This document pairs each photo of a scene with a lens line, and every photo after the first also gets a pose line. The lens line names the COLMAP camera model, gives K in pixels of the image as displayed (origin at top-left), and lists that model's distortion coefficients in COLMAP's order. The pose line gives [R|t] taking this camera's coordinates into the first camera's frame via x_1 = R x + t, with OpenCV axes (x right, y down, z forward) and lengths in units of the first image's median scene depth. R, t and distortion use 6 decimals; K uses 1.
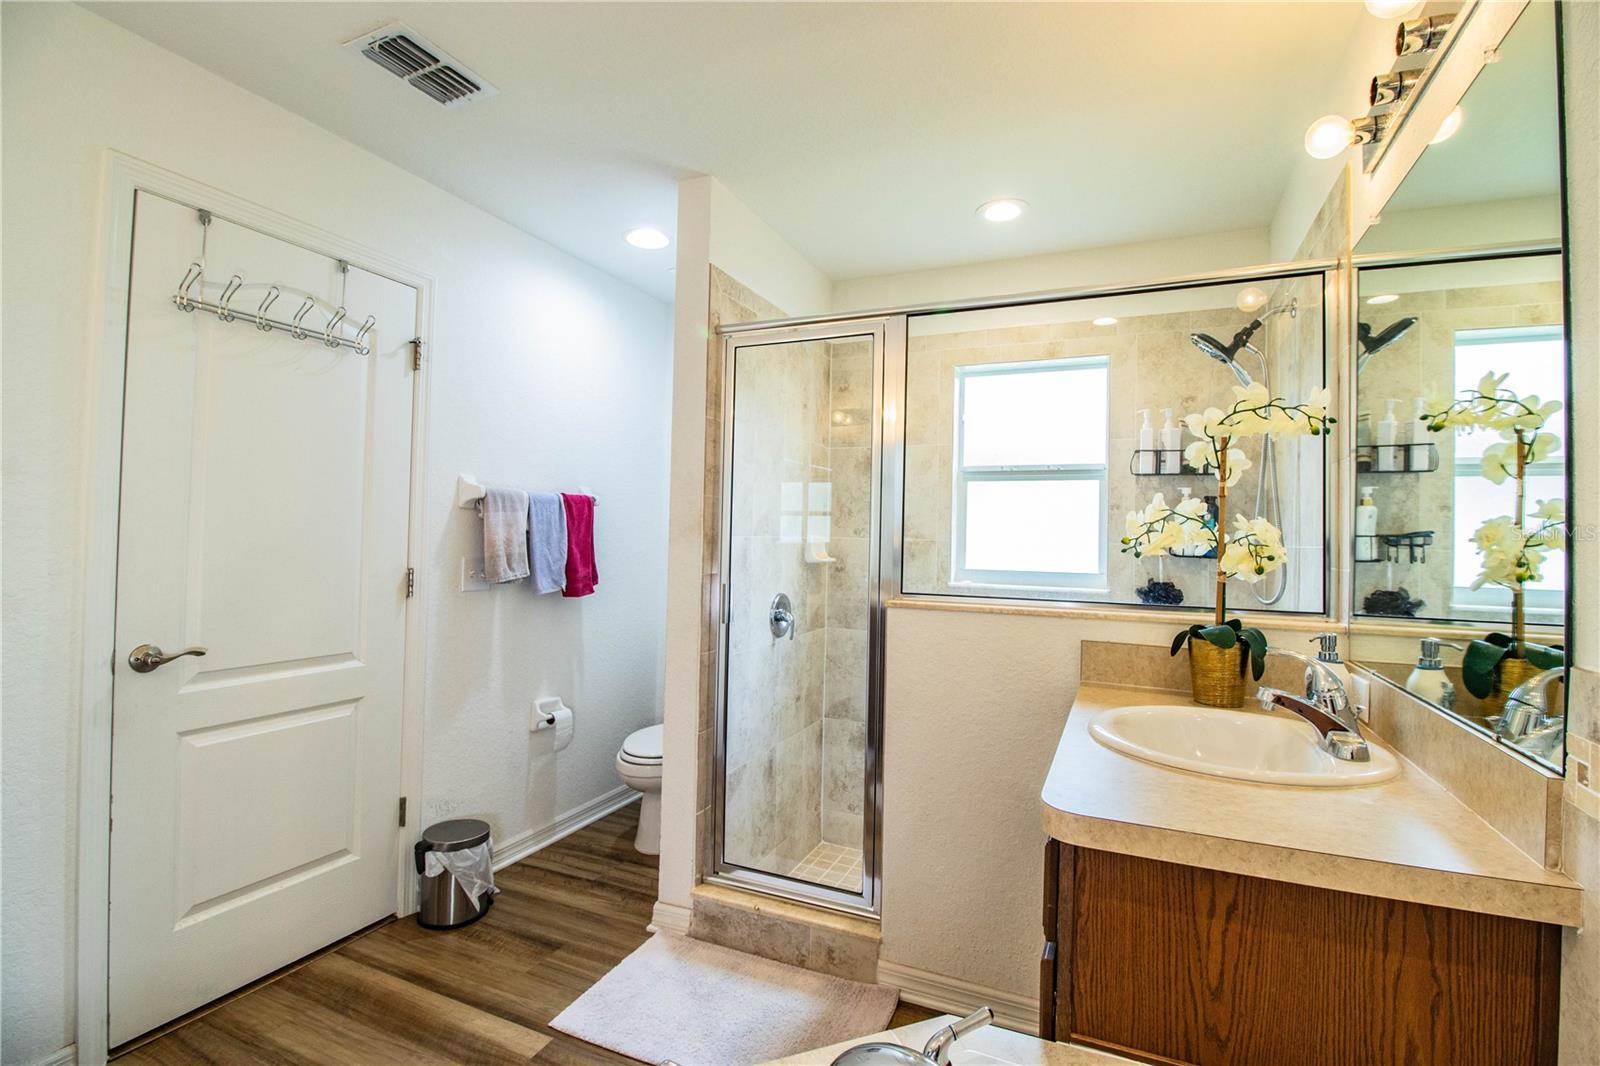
lens RADIAL K [[745.4, 0, 805.8], [0, 745.4, 525.4], [0, 0, 1]] dist [0.004504, -0.013711]
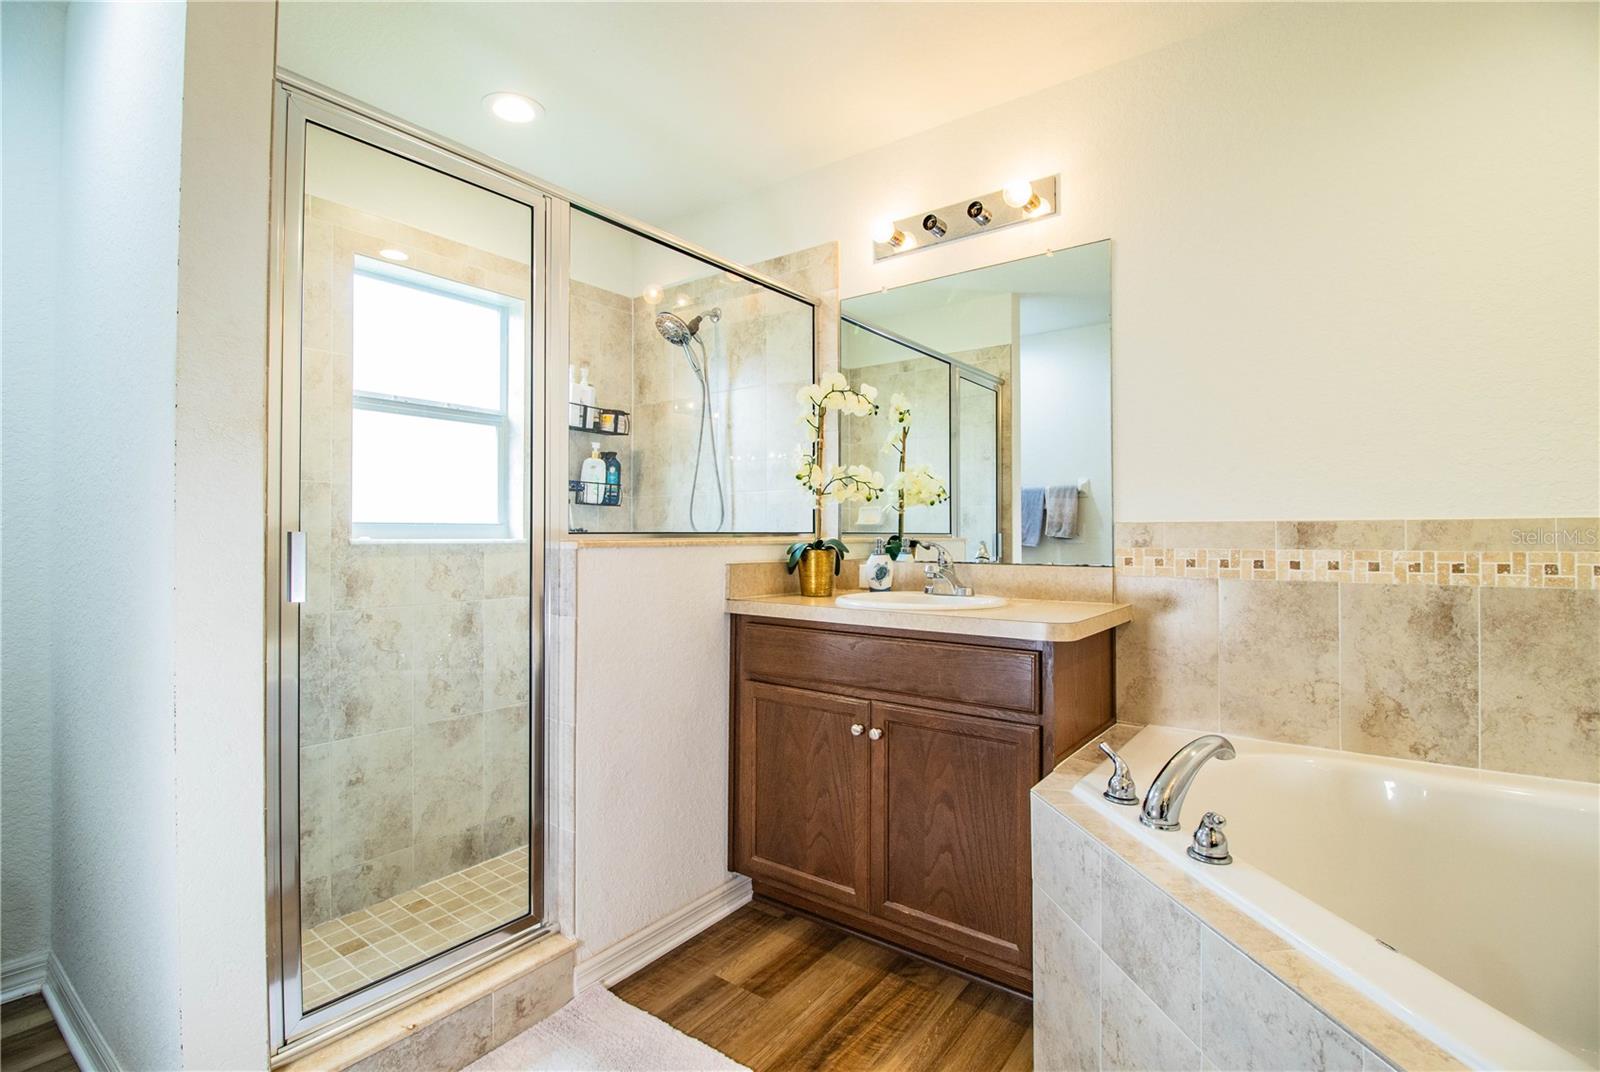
lens RADIAL K [[745.4, 0, 805.8], [0, 745.4, 528.4], [0, 0, 1]] dist [0.004504, -0.013711]
pose [[0.220873, -0.010740, 0.975243, -0.637850], [-0.013897, 0.999803, 0.014158, 0.071498], [-0.975204, -0.016680, 0.220680, 0.554700]]
